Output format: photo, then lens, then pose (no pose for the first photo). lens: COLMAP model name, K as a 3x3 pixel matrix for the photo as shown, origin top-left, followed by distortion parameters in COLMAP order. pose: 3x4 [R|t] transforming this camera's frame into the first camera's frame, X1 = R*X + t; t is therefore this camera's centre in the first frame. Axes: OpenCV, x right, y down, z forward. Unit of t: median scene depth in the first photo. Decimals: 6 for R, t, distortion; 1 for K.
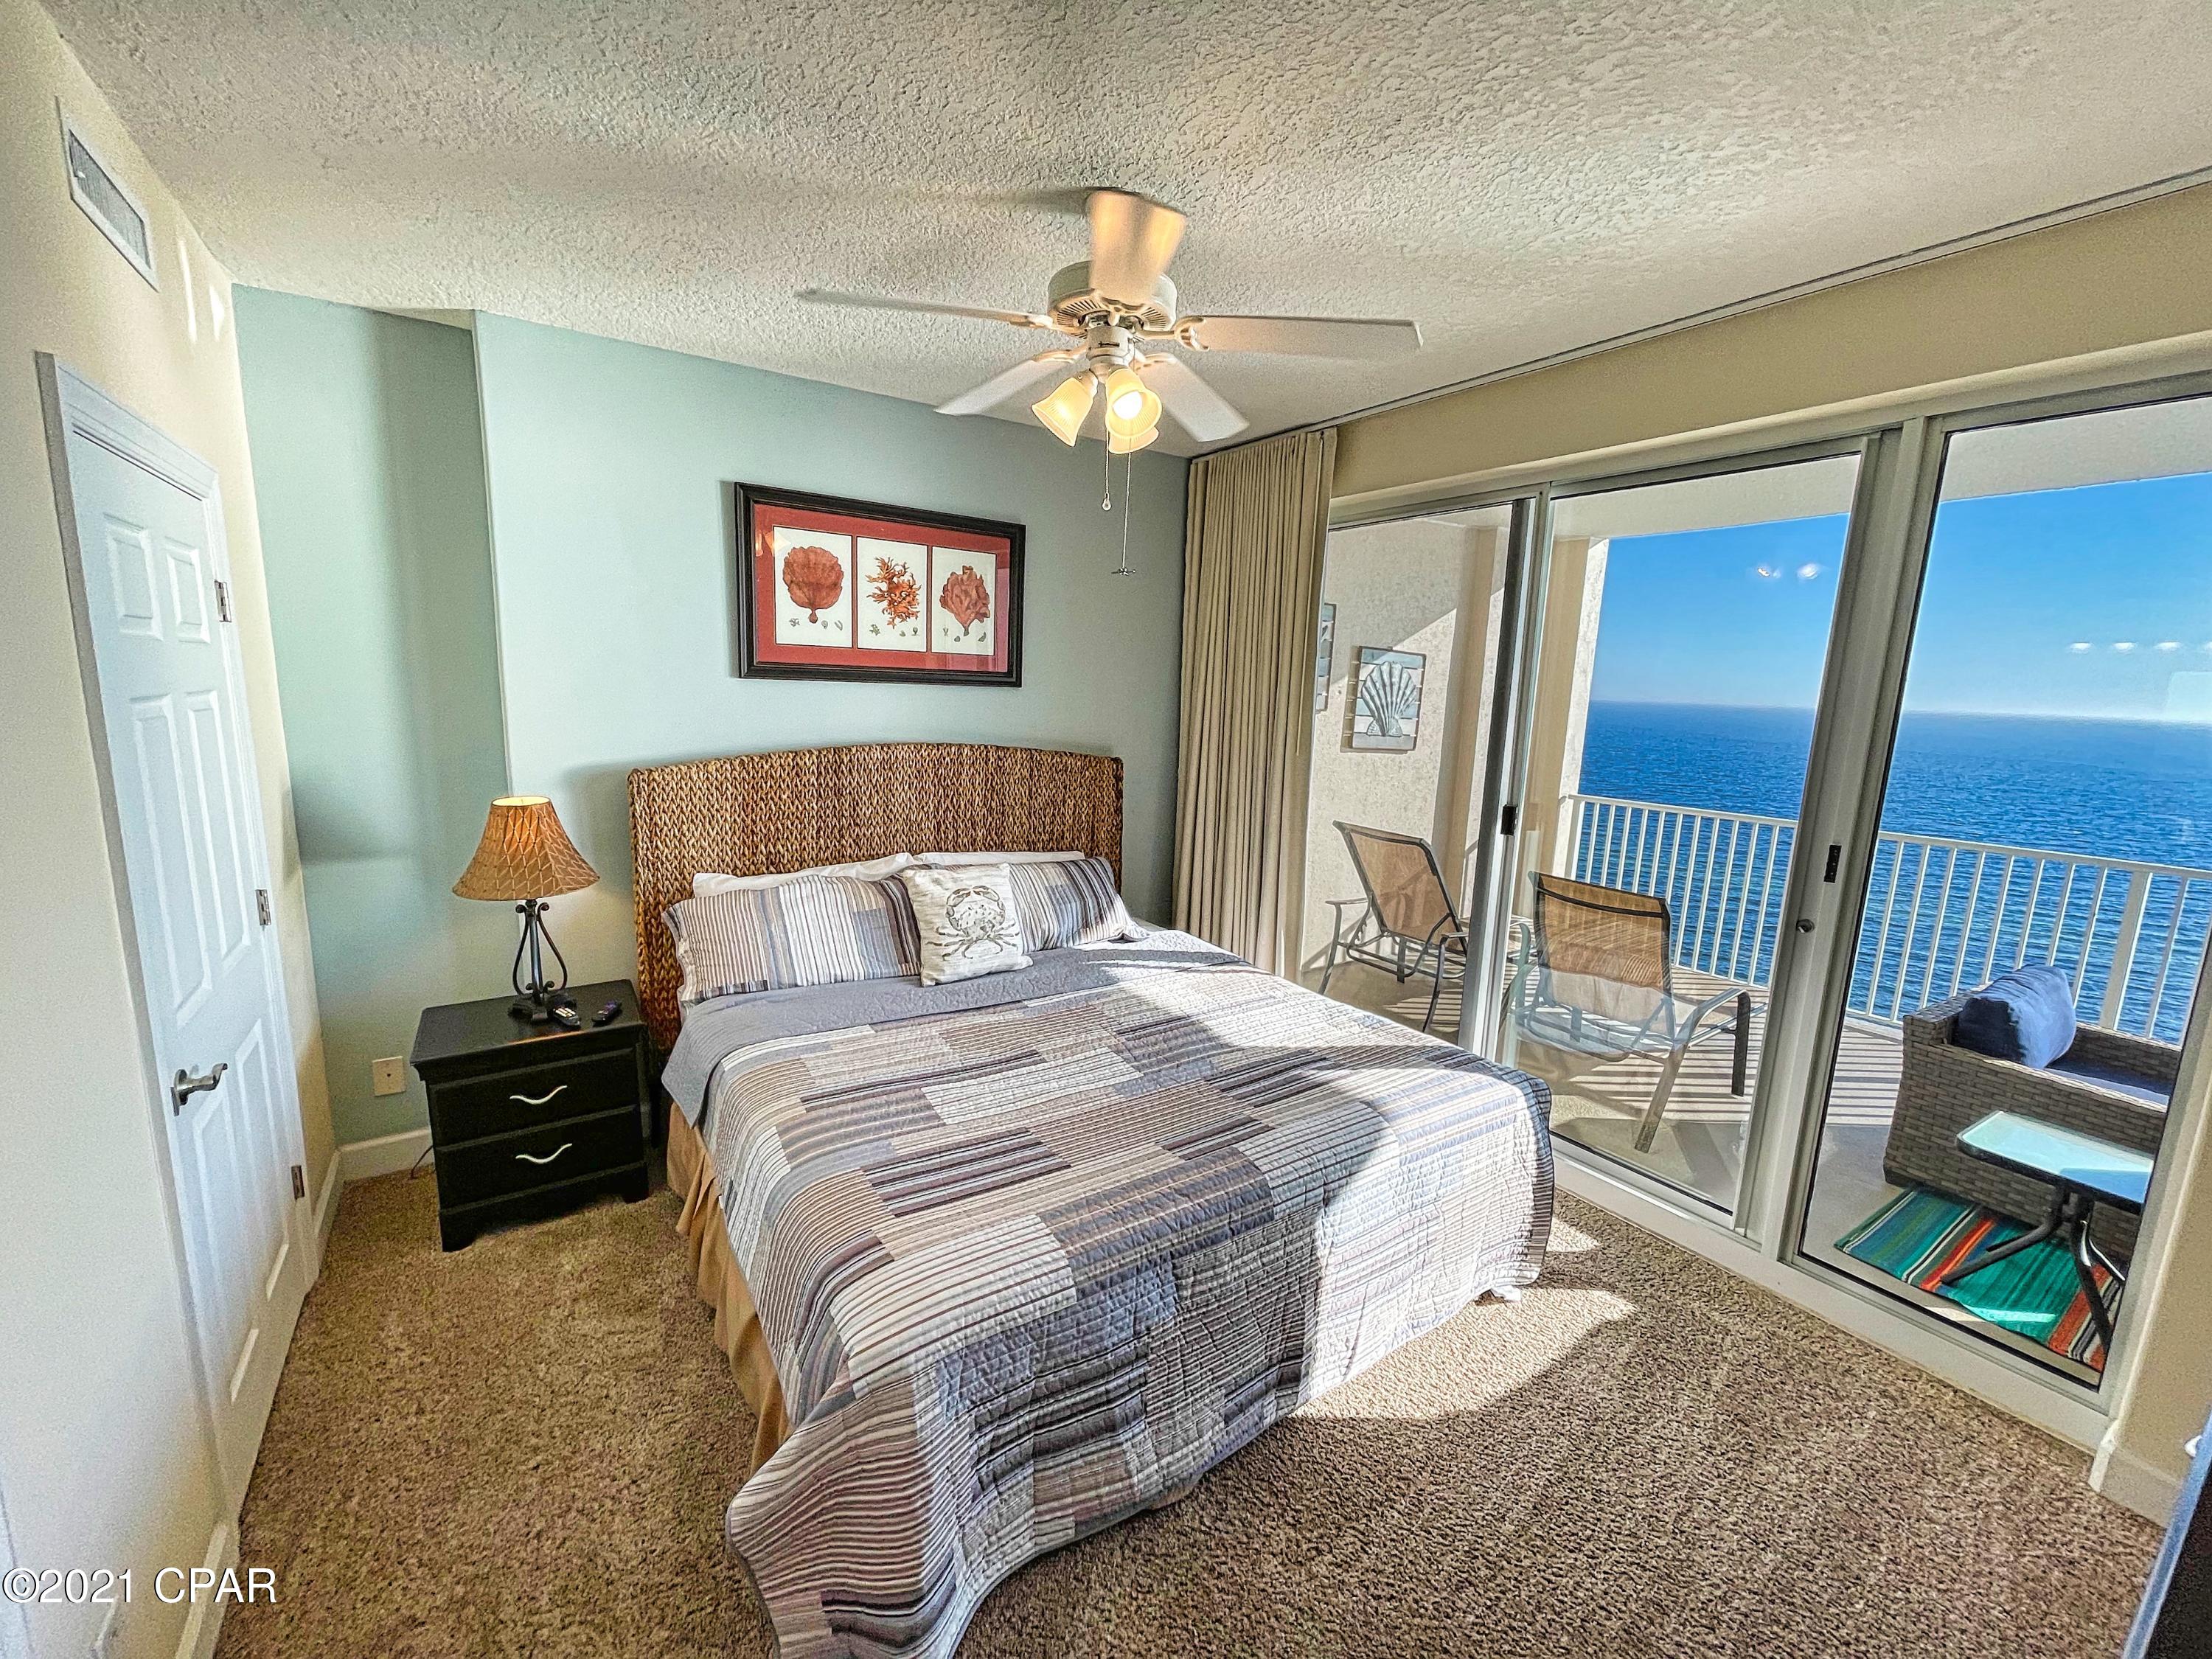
lens RADIAL K [[890.7, 0, 1115.8], [0, 890.7, 848.3], [0, 0, 1]] dist [-0.005805, 0.001898]
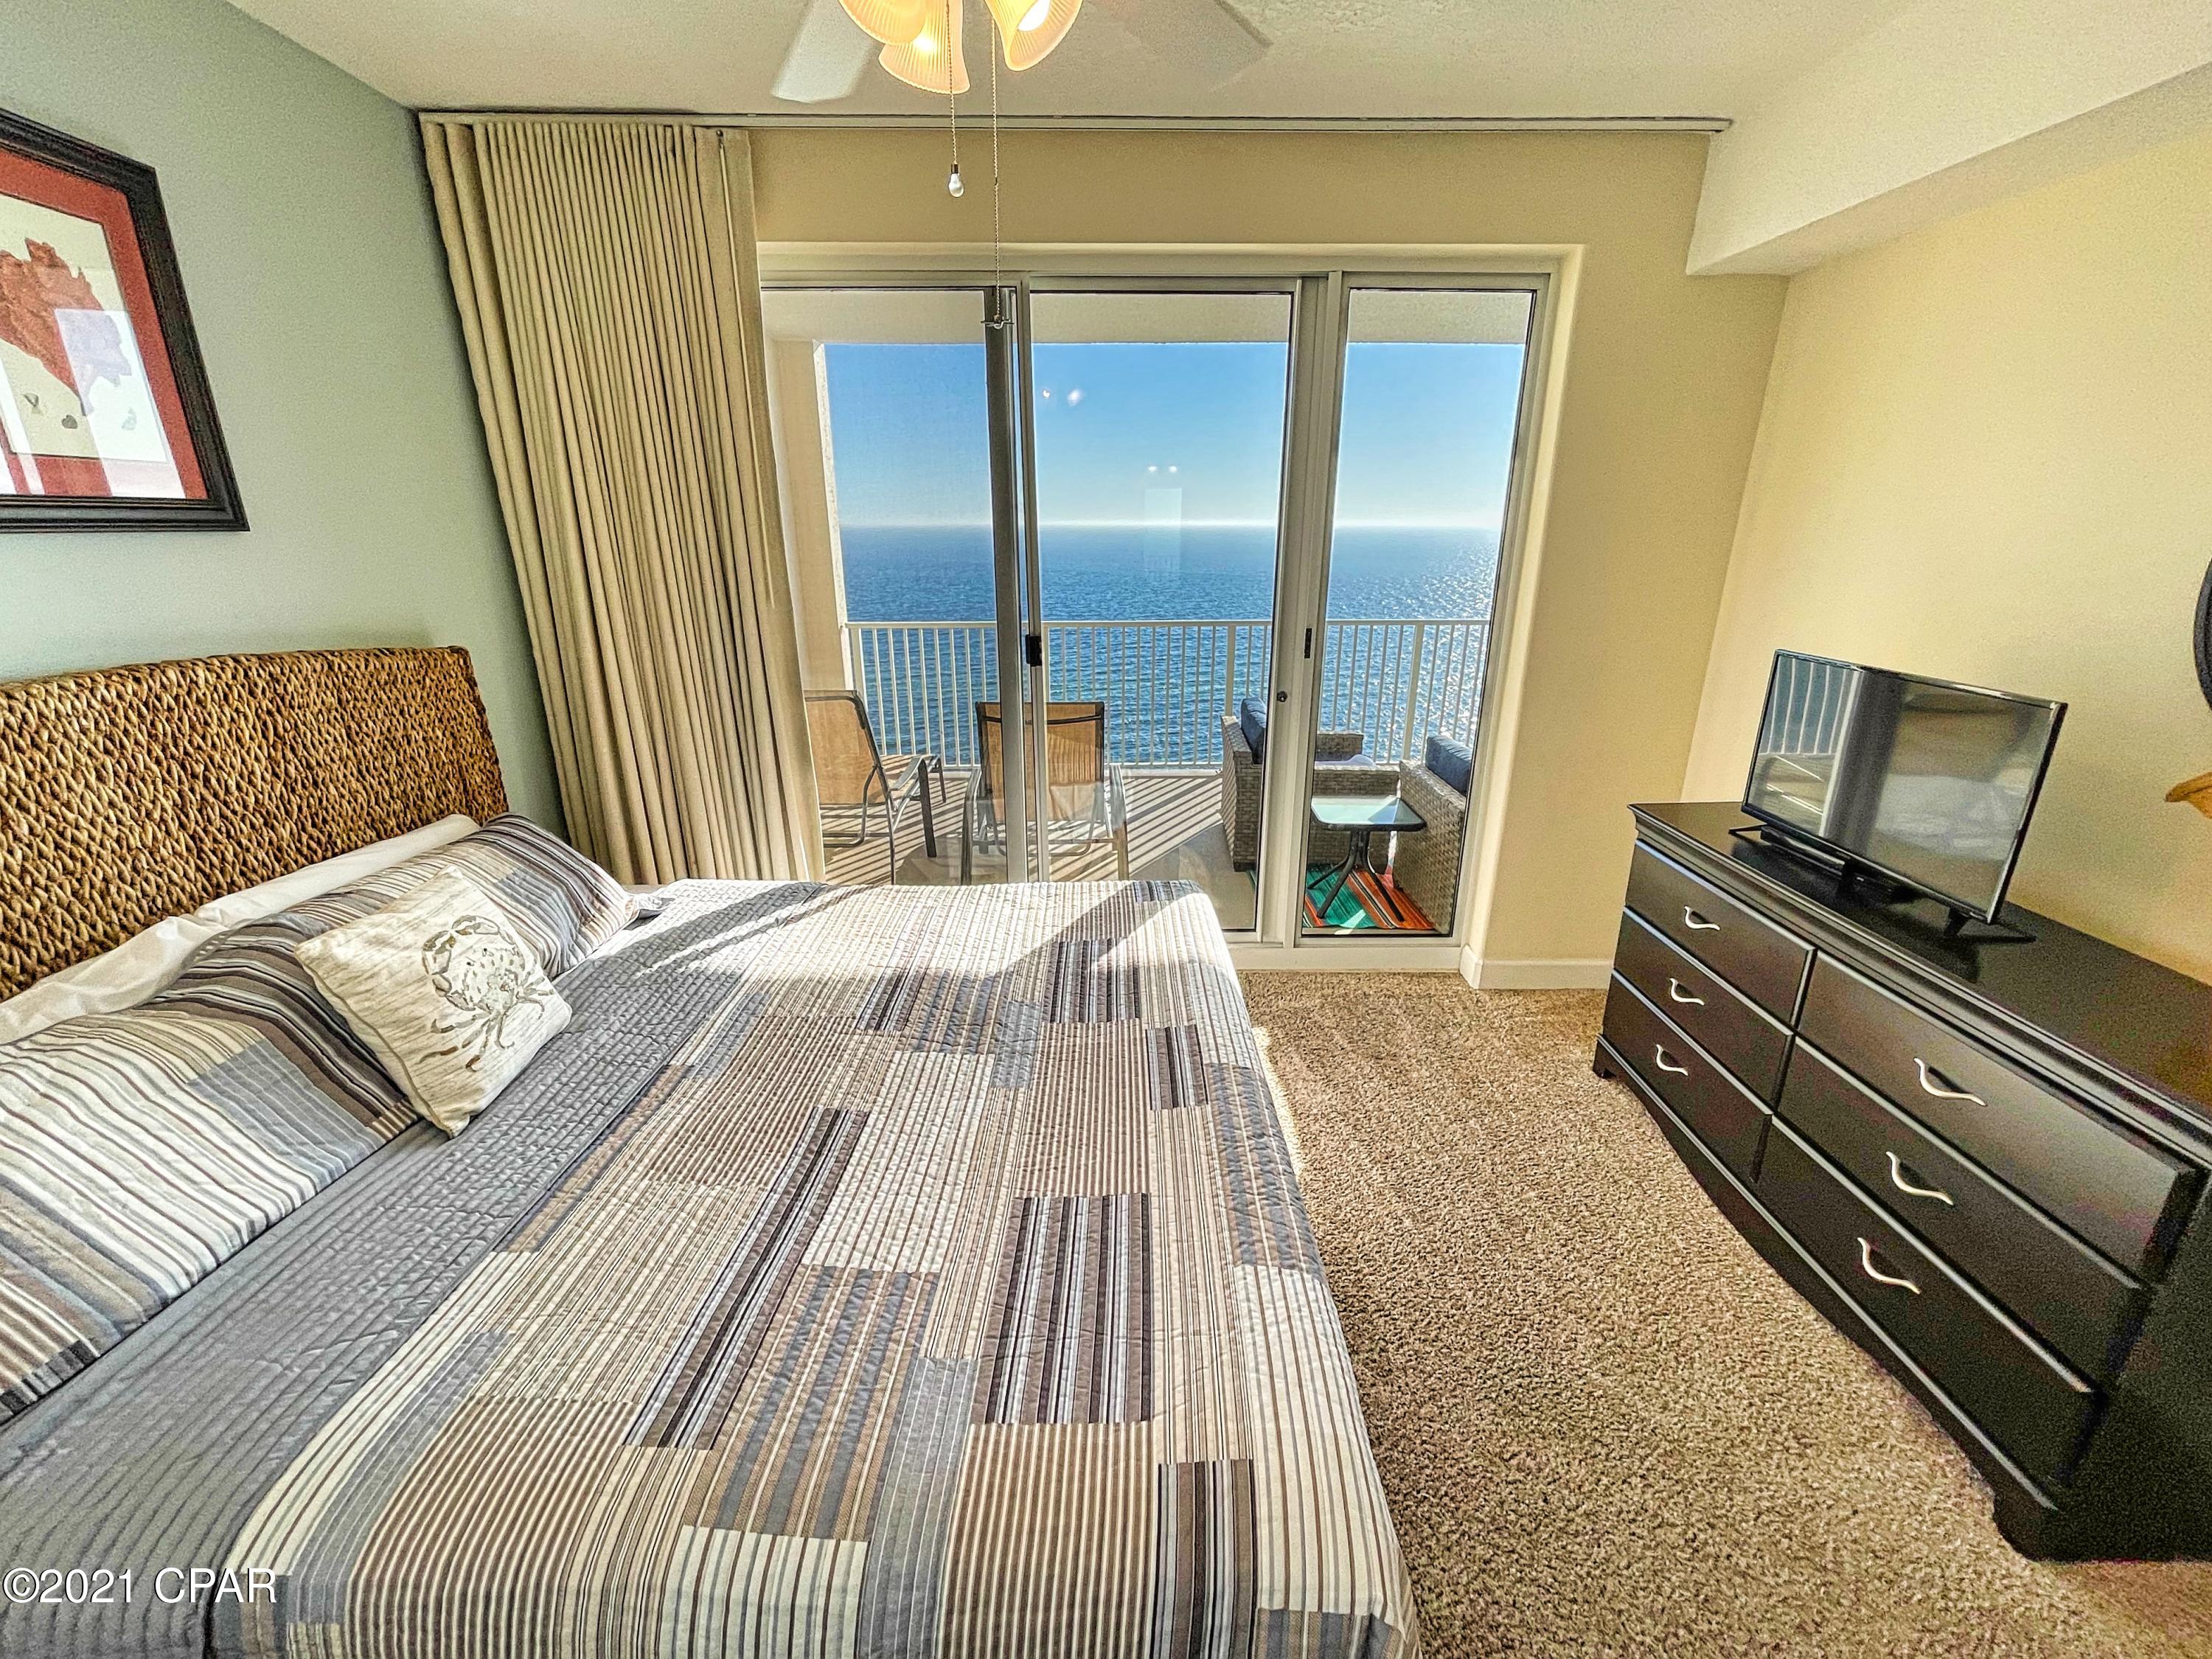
lens RADIAL K [[890.7, 0, 1157.9], [0, 890.7, 840.9], [0, 0, 1]] dist [-0.005805, 0.001898]
pose [[0.544331, -0.312804, 0.778369, -0.302845], [0.171371, 0.949774, 0.261843, -0.065314], [-0.821180, -0.009139, 0.570597, 0.325582]]
